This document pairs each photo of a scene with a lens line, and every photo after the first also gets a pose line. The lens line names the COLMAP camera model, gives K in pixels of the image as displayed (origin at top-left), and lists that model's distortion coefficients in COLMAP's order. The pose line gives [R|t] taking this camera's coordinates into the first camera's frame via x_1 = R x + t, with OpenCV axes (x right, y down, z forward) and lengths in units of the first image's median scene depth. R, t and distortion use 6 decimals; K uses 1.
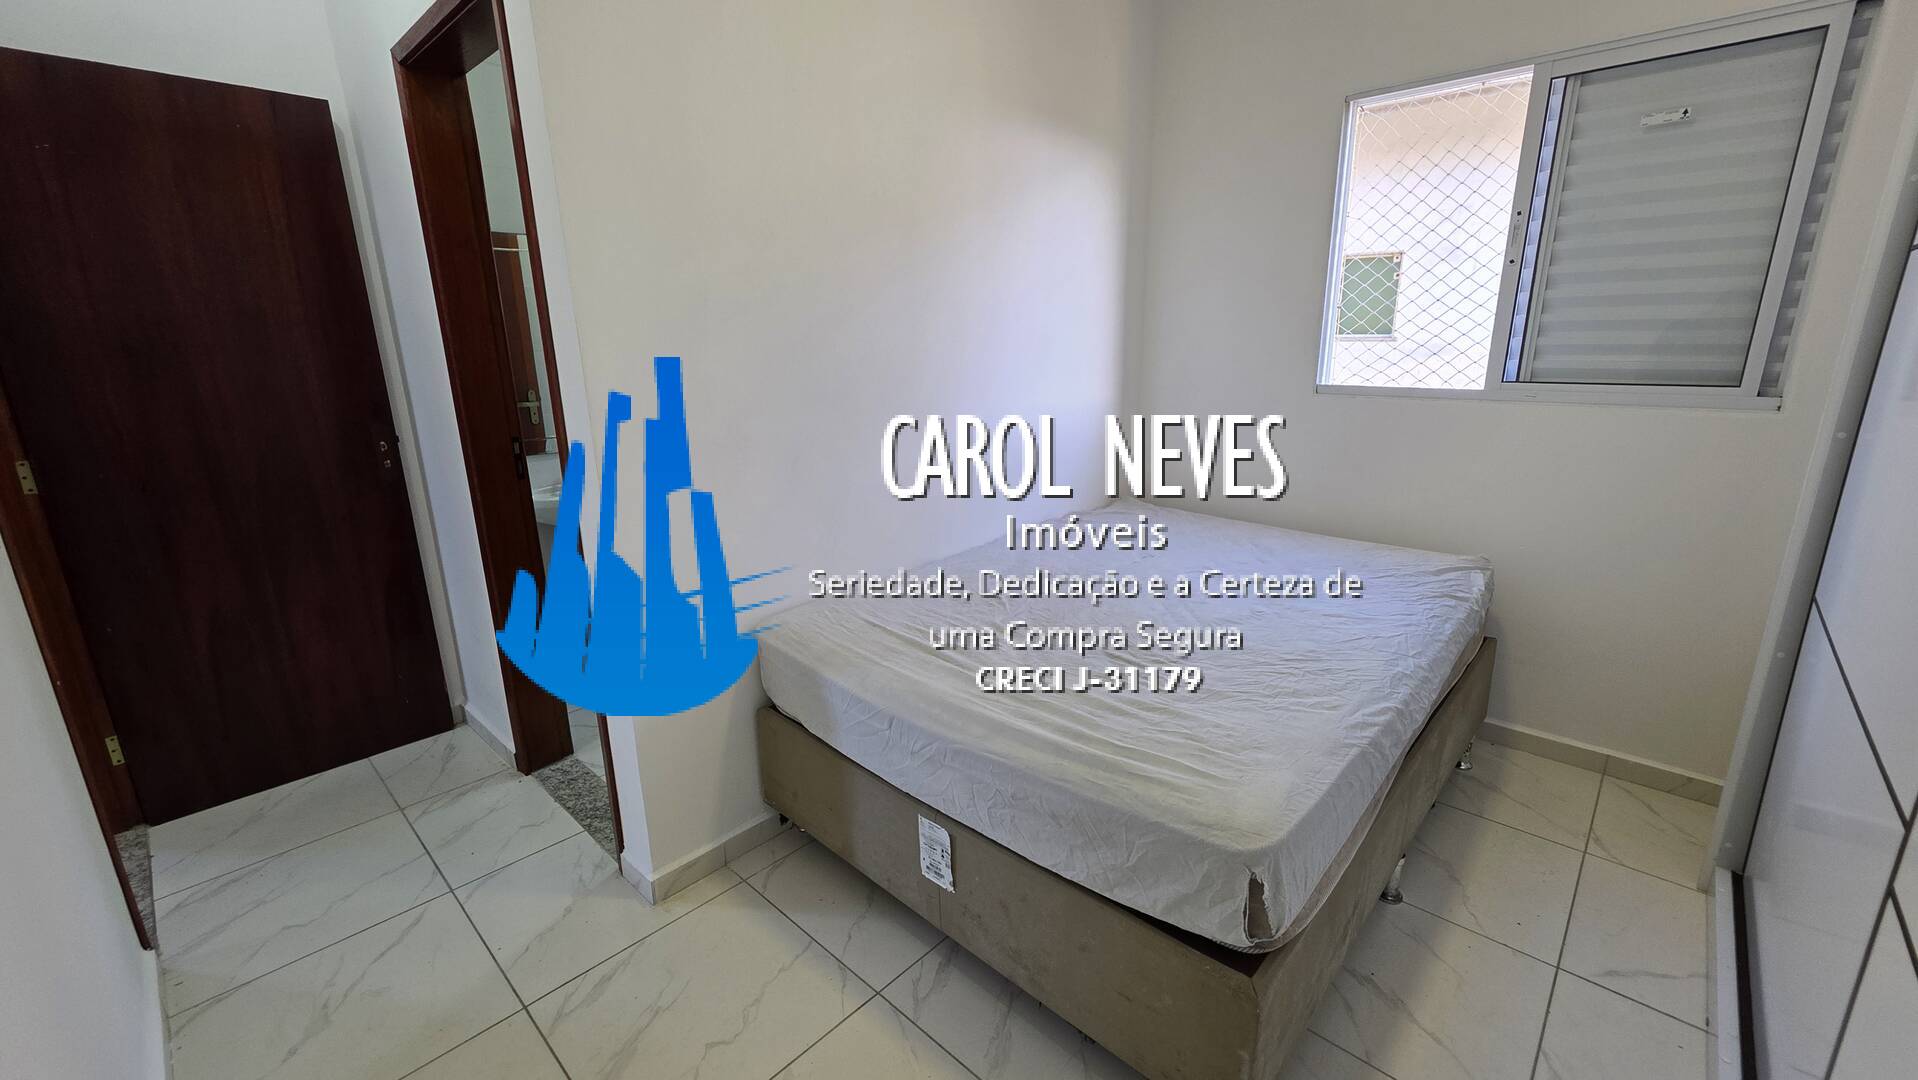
lens RADIAL K [[767.2, 0, 948.0], [0, 767.2, 531.8], [0, 0, 1]] dist [0.001718, 0.000575]
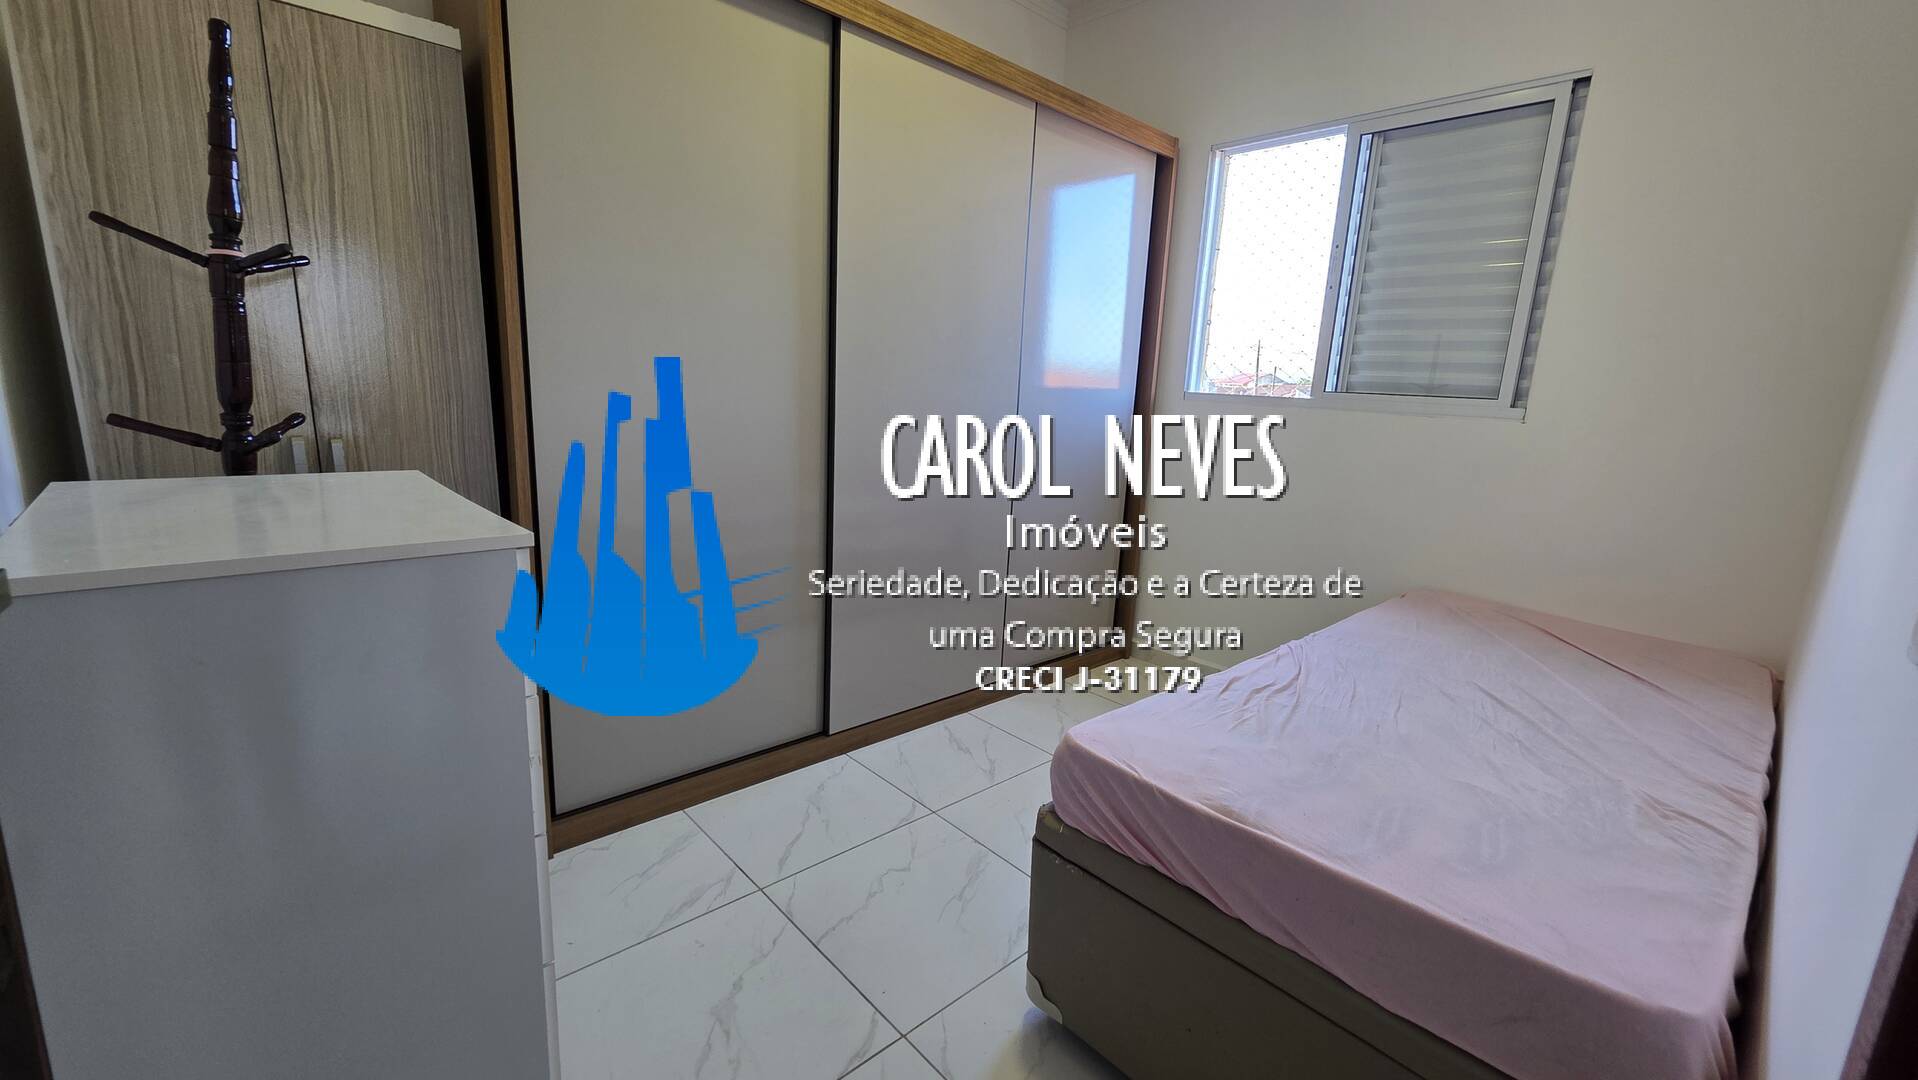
lens RADIAL K [[774.2, 0, 967.7], [0, 774.2, 539.6], [0, 0, 1]] dist [0.000223, -0.000246]
pose [[0.996036, 0.078133, -0.042514, 0.315983], [-0.080165, 0.995605, -0.048416, 0.148385], [0.038544, 0.051632, 0.997922, -0.194596]]
